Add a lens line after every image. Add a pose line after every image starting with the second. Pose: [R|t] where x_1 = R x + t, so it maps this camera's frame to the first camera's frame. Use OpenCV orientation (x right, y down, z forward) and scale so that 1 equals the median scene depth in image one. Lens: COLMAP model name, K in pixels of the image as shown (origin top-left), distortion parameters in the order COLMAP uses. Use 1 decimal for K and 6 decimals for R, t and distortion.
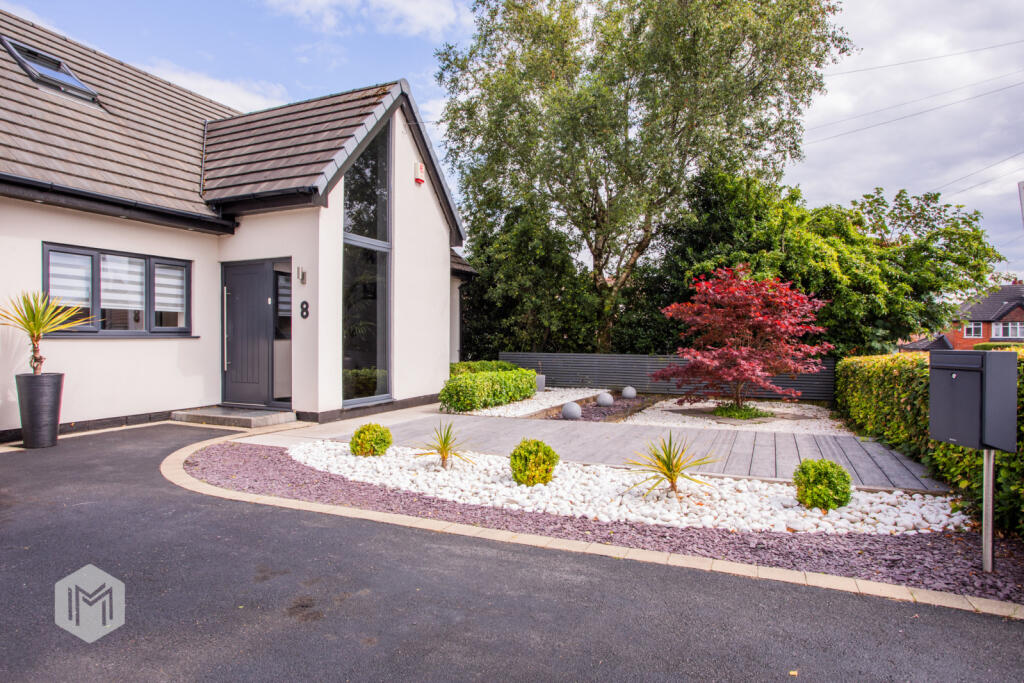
lens RADIAL K [[589.8, 0, 512.0], [0, 589.8, 341.5], [0, 0, 1]] dist [-0.072705, 0.045546]
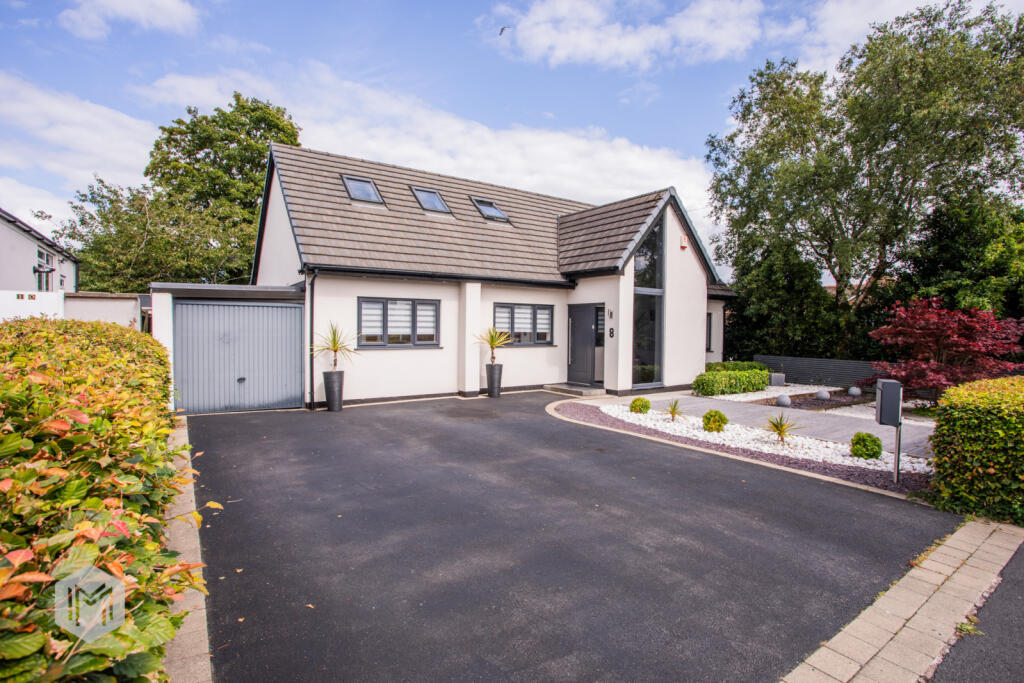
lens RADIAL K [[499.5, 0, 512.0], [0, 499.5, 341.5], [0, 0, 1]] dist [-0.085886, 0.040200]
pose [[0.849390, 0.020335, -0.527373, 0.177071], [-0.012157, 0.999746, 0.018969, -0.048327], [0.527625, -0.009701, 0.849422, -0.422878]]
